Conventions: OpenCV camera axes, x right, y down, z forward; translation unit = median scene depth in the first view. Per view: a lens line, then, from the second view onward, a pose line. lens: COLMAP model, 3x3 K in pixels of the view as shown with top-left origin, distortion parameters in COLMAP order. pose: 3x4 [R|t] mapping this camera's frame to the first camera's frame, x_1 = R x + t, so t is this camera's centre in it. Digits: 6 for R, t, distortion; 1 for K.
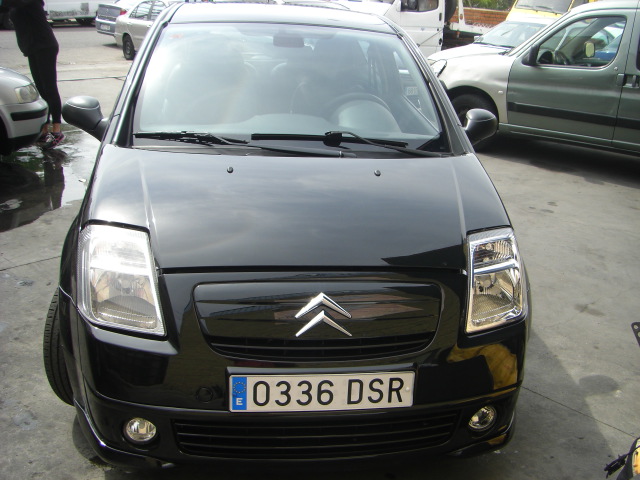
lens RADIAL K [[713.3, 0, 320.0], [0, 713.3, 240.0], [0, 0, 1]] dist [-0.181721, 0.154174]
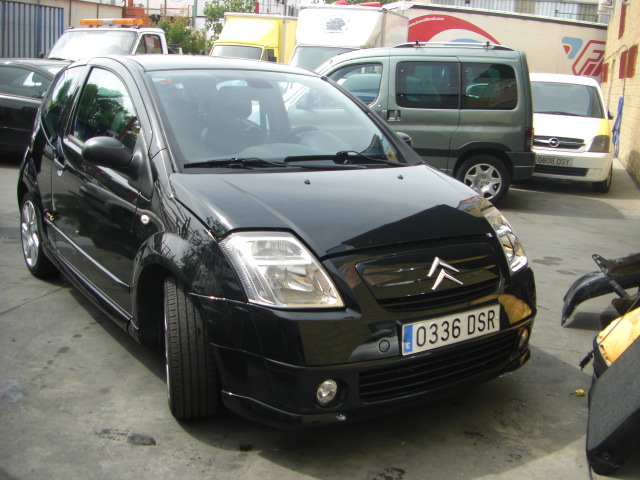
lens RADIAL K [[713.3, 0, 320.0], [0, 713.3, 240.0], [0, 0, 1]] dist [-0.181721, 0.154174]
pose [[0.890631, -0.117340, 0.439327, -0.790298], [0.152090, 0.987359, -0.044612, 0.068805], [-0.428539, 0.106550, 0.897219, -0.117925]]
